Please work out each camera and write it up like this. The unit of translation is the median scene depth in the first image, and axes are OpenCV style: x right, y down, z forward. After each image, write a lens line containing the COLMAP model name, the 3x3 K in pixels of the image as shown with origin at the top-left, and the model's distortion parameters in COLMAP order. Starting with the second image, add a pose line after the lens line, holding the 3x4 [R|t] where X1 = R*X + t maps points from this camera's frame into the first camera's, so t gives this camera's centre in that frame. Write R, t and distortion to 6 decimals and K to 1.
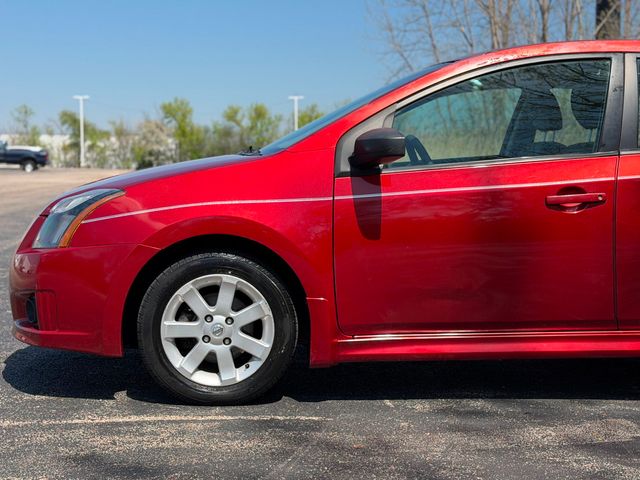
lens RADIAL K [[1004.0, 0, 320.0], [0, 1004.0, 240.0], [0, 0, 1]] dist [0.106428, 0.053320]
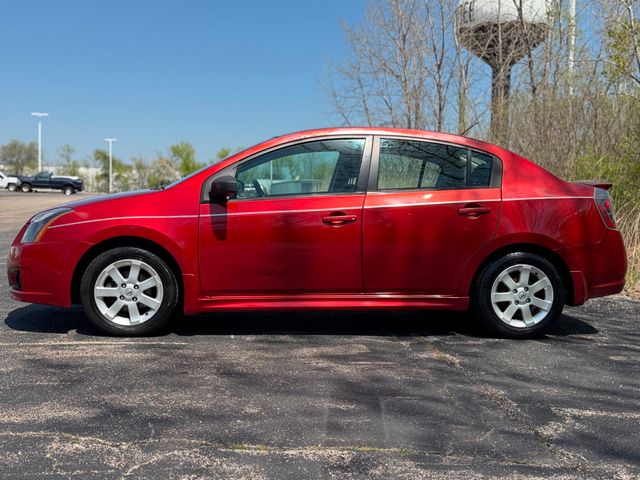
lens RADIAL K [[757.9, 0, 320.0], [0, 757.9, 240.0], [0, 0, 1]] dist [0.184382, -0.354756]
pose [[0.999471, 0.014398, 0.029150, 0.179730], [-0.014015, 0.999814, -0.013279, 0.013507], [-0.029336, 0.012864, 0.999487, -0.300496]]
